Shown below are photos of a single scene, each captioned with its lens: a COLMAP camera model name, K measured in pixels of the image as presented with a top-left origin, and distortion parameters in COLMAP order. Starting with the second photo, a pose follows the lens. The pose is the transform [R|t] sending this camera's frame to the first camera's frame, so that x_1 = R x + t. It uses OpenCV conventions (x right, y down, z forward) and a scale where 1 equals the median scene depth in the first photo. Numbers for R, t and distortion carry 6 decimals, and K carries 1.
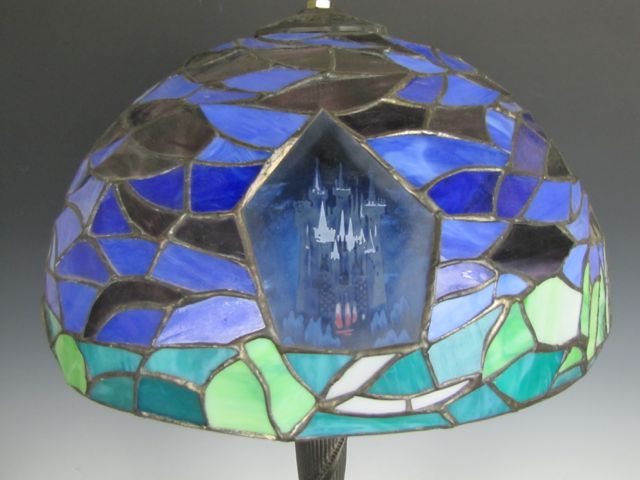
lens RADIAL K [[806.7, 0, 325.0], [0, 806.7, 237.7], [0, 0, 1]] dist [-0.025160, 0.000000]
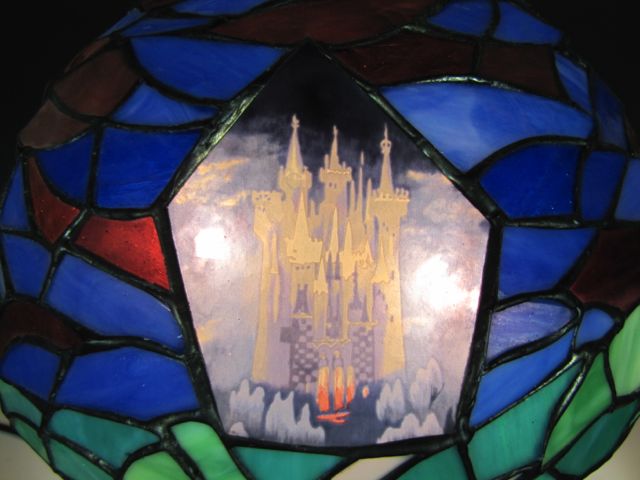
lens RADIAL K [[513.5, 0, 320.3], [0, 513.5, 244.2], [0, 0, 1]] dist [-0.100611, 0.007044]
pose [[0.998475, 0.024731, -0.049366, 0.029590], [-0.017344, 0.989308, 0.144809, -0.062075], [0.052420, -0.143732, 0.988227, 0.619613]]
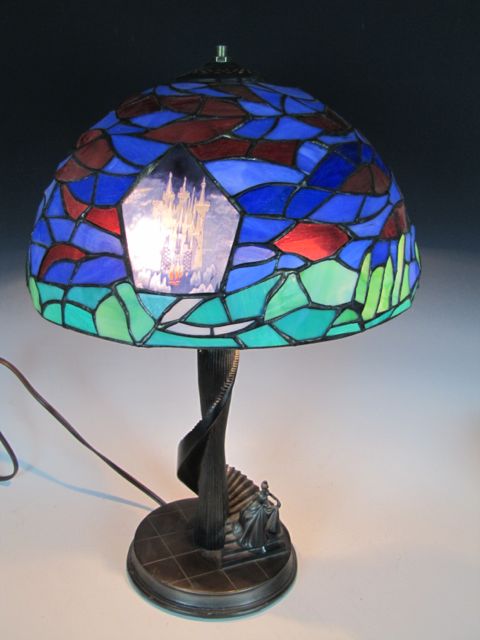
lens RADIAL K [[806.7, 0, 236.7], [0, 806.7, 320.3], [0, 0, 1]] dist [-0.025160, 0.000000]
pose [[0.972057, 0.080497, -0.220513, 0.491724], [-0.055914, 0.991727, 0.115545, -0.002993], [0.227989, -0.099986, 0.968516, -0.533053]]
